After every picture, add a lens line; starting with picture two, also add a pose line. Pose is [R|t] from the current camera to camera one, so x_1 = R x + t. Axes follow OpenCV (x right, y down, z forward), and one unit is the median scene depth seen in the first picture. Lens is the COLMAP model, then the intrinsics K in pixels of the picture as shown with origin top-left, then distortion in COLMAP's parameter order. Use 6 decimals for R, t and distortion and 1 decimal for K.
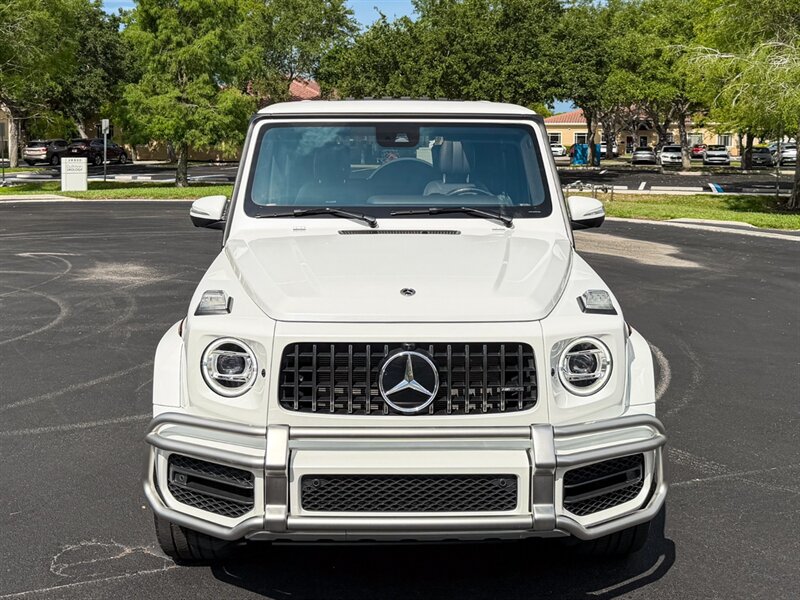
lens RADIAL K [[837.1, 0, 375.8], [0, 837.1, 257.0], [0, 0, 1]] dist [0.031561, 0.000000]
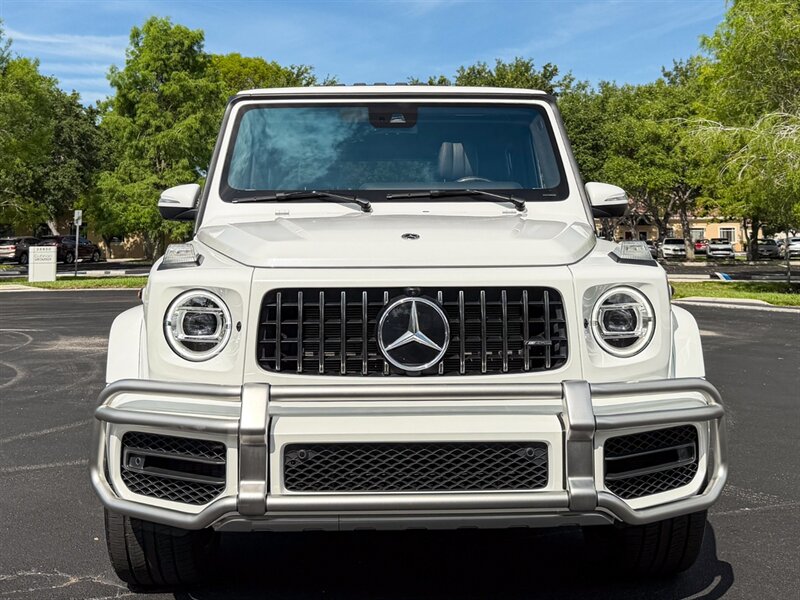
lens RADIAL K [[889.5, 0, 373.2], [0, 889.5, 258.6], [0, 0, 1]] dist [0.034470, 0.000000]
pose [[0.999931, -0.004832, 0.010686, -0.009372], [0.005938, 0.994348, -0.106000, 0.157390], [-0.010113, 0.106056, 0.994309, 0.106559]]
